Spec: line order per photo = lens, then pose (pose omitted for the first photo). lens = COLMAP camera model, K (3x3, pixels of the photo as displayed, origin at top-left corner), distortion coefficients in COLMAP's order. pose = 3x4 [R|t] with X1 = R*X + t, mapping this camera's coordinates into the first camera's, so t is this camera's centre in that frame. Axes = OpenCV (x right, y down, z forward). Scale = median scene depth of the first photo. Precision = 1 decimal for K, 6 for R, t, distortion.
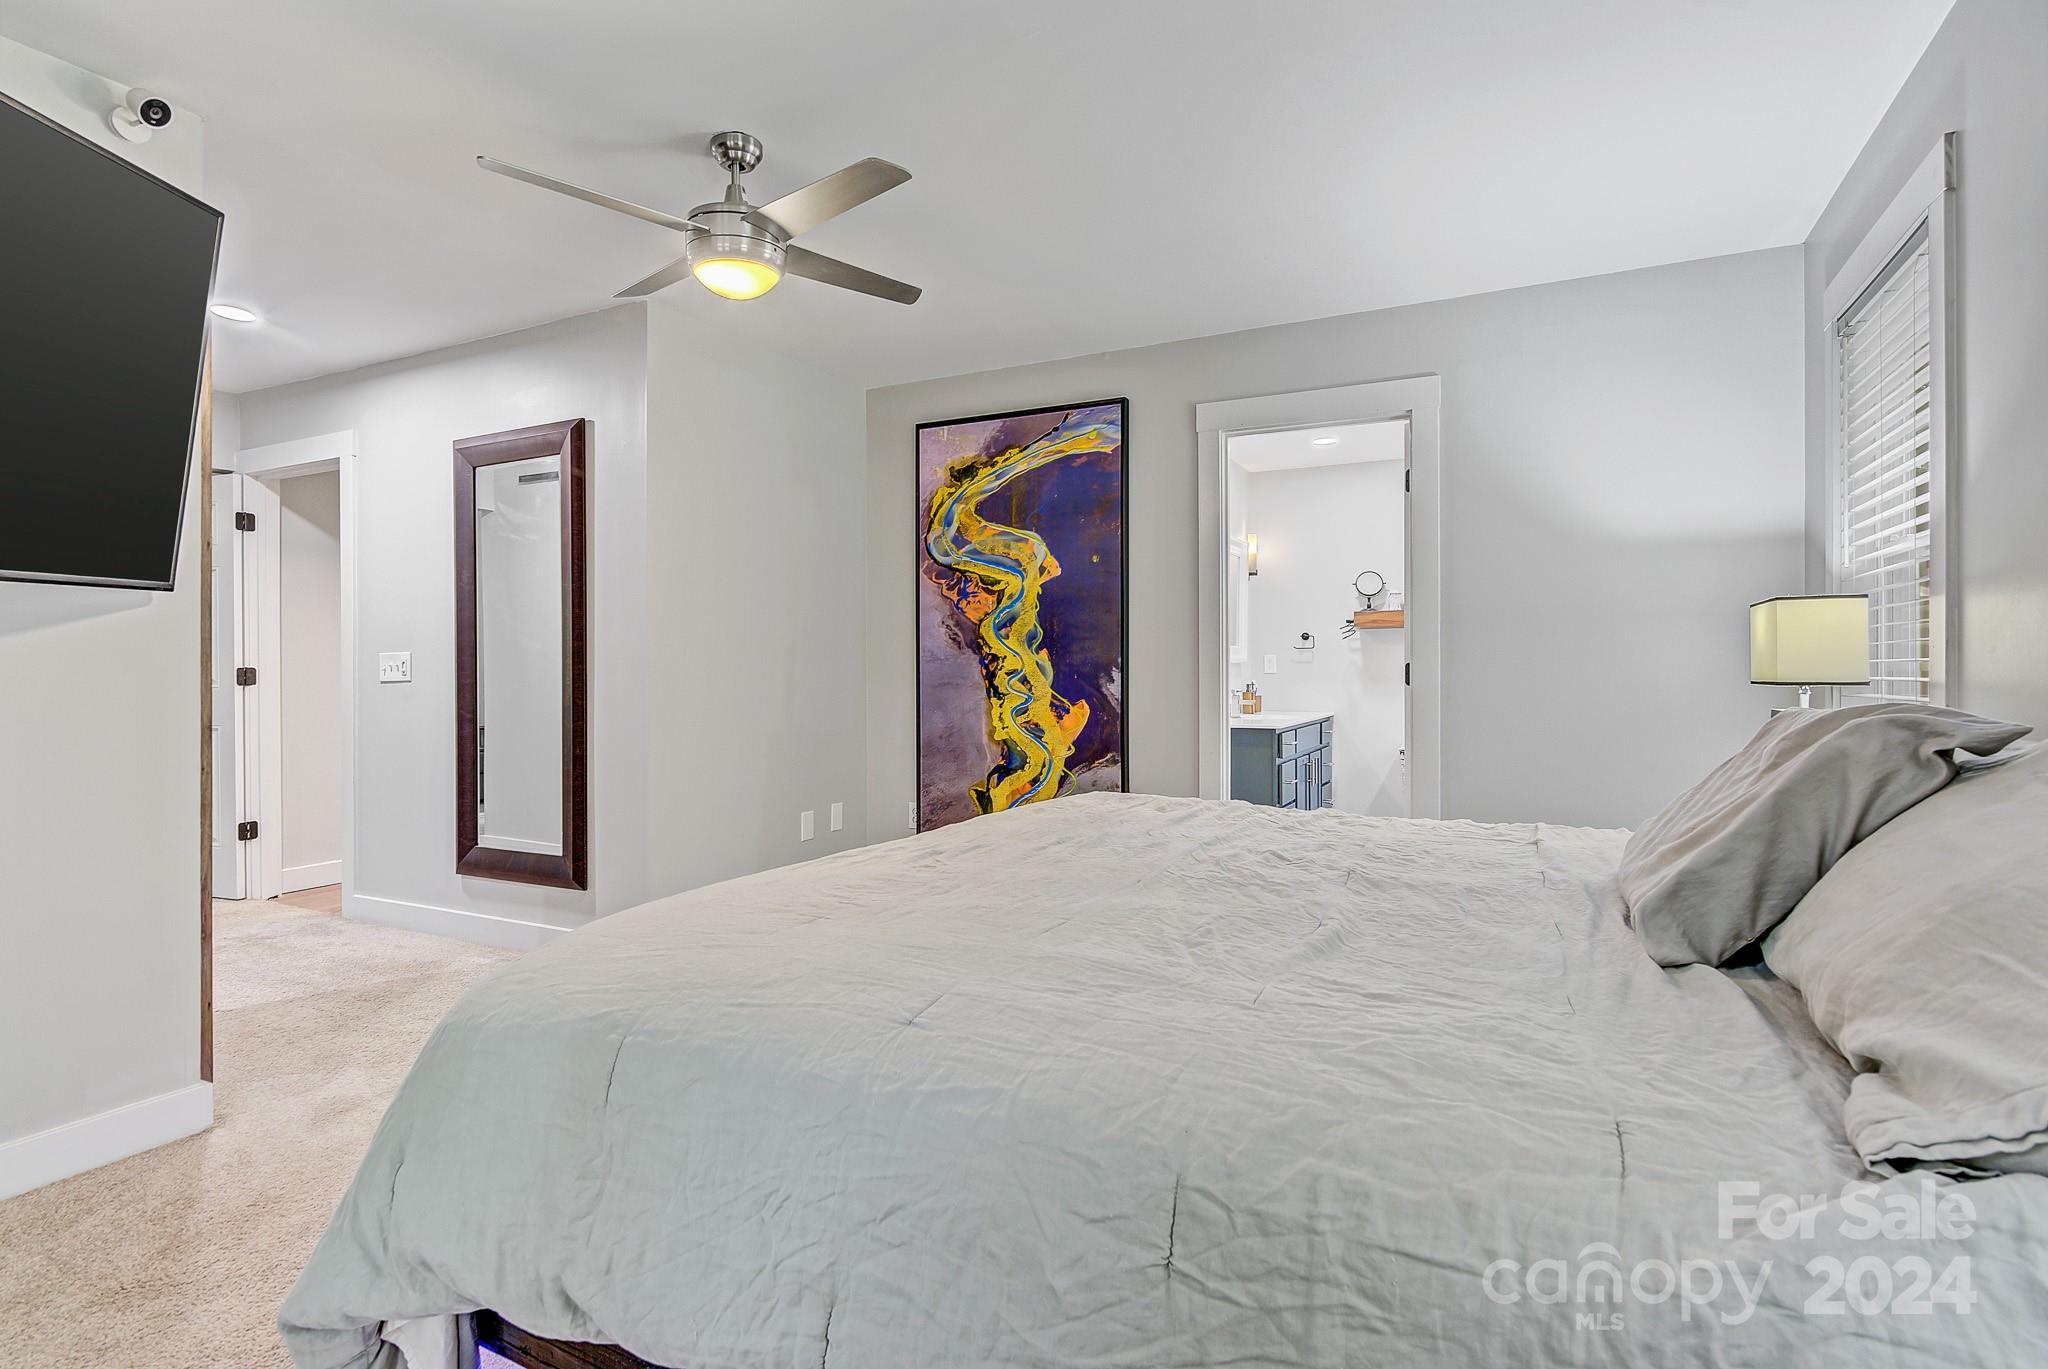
lens RADIAL K [[1005.3, 0, 1026.2], [0, 1005.3, 674.6], [0, 0, 1]] dist [-0.005466, -0.000362]
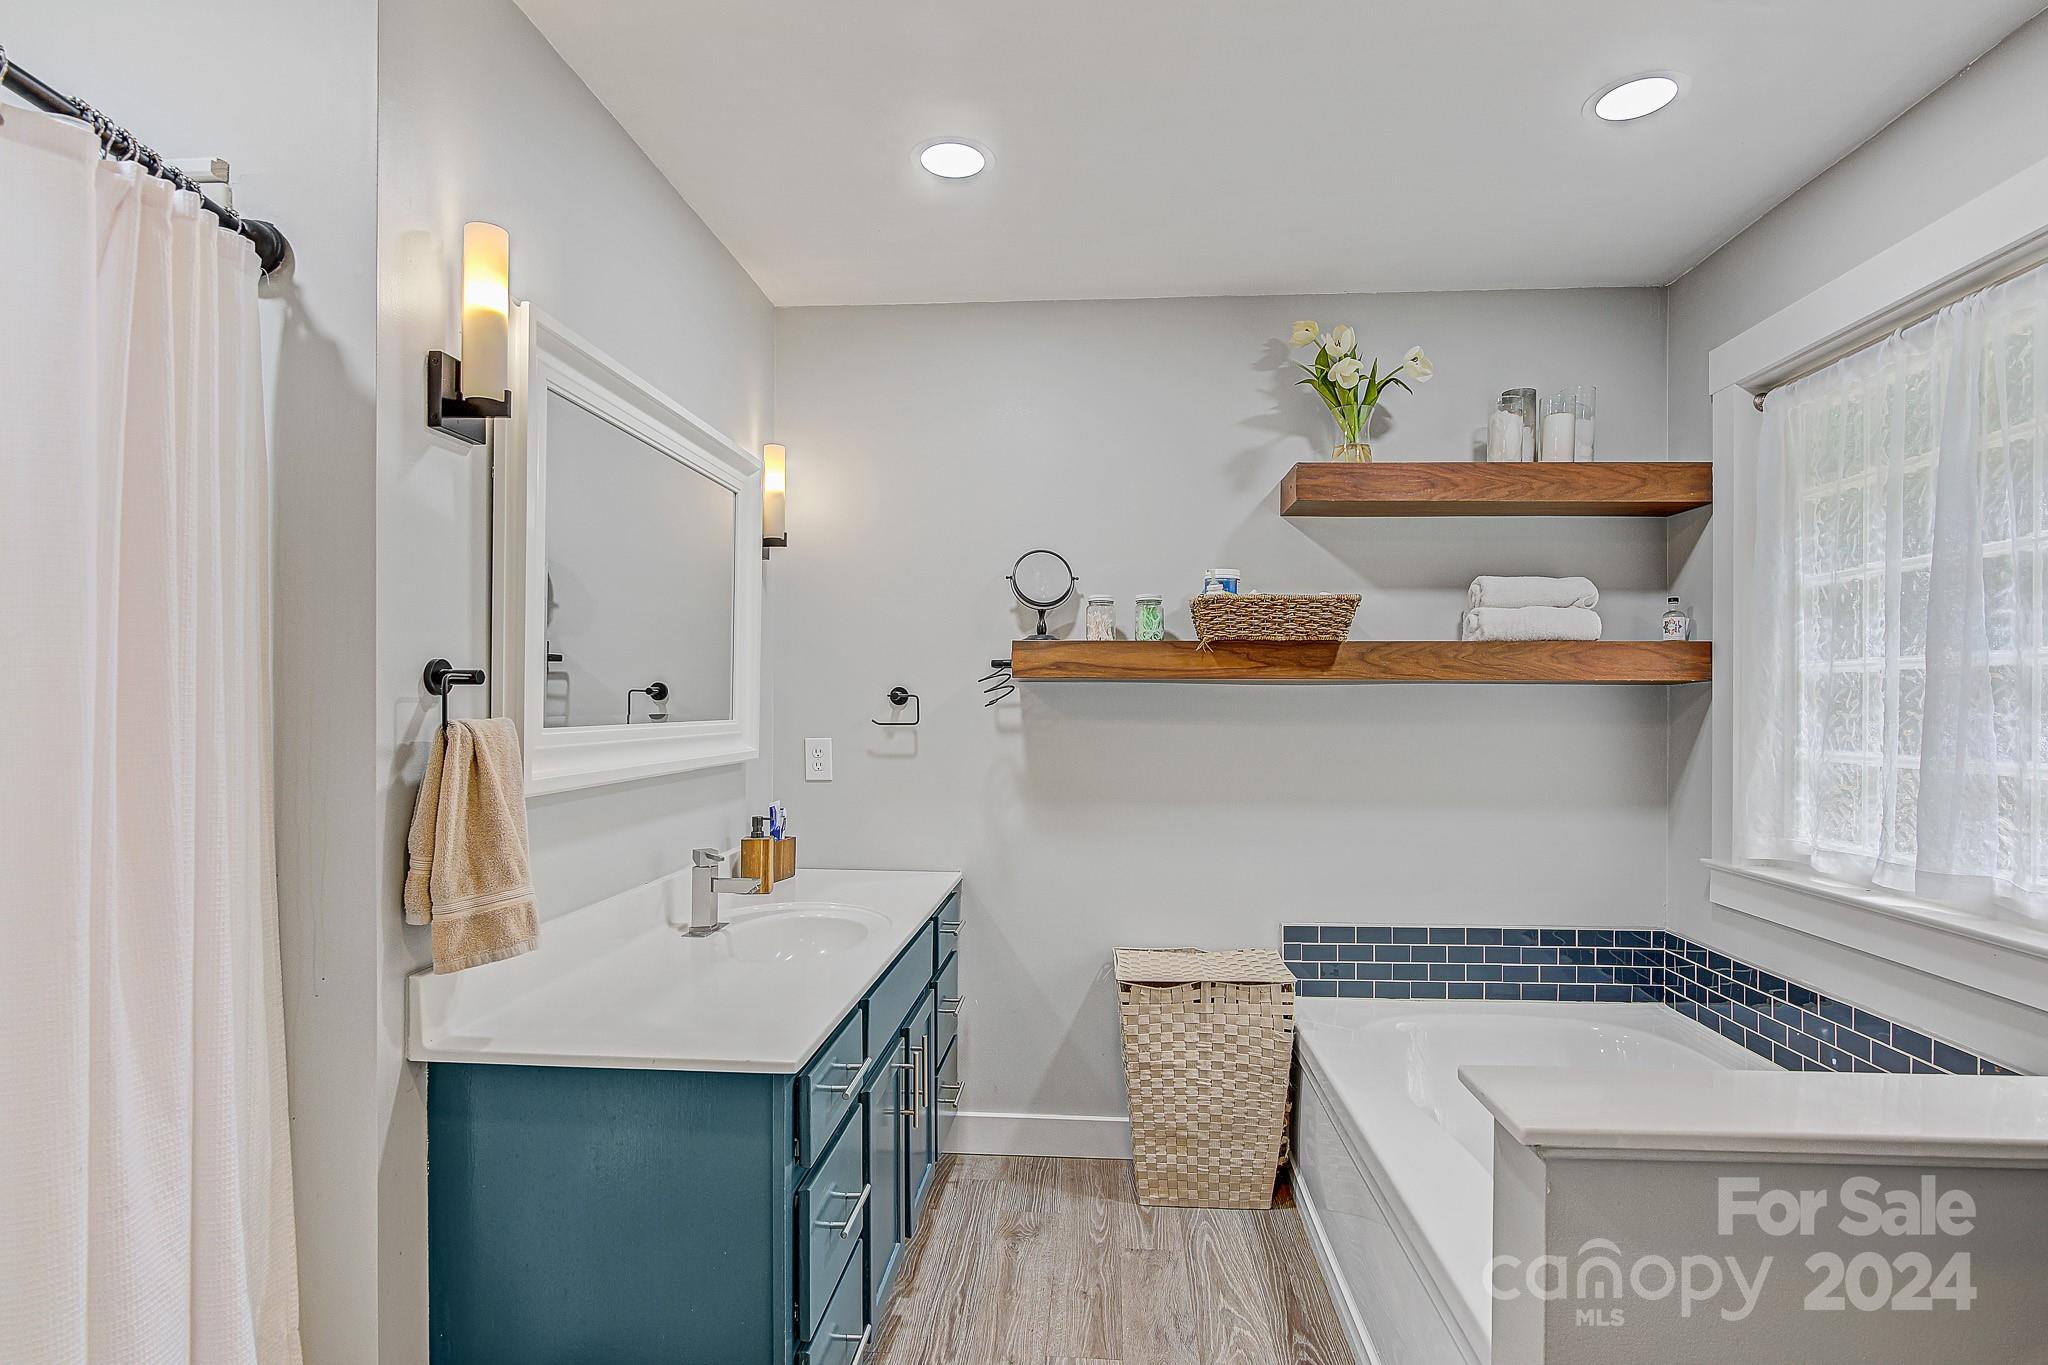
lens RADIAL K [[1005.3, 0, 1027.5], [0, 1005.3, 693.1], [0, 0, 1]] dist [-0.005466, -0.000362]
pose [[0.924364, 0.005080, 0.381479, 0.168505], [-0.001015, 0.999941, -0.010854, -0.035608], [-0.381511, 0.009646, 0.924314, 0.595185]]
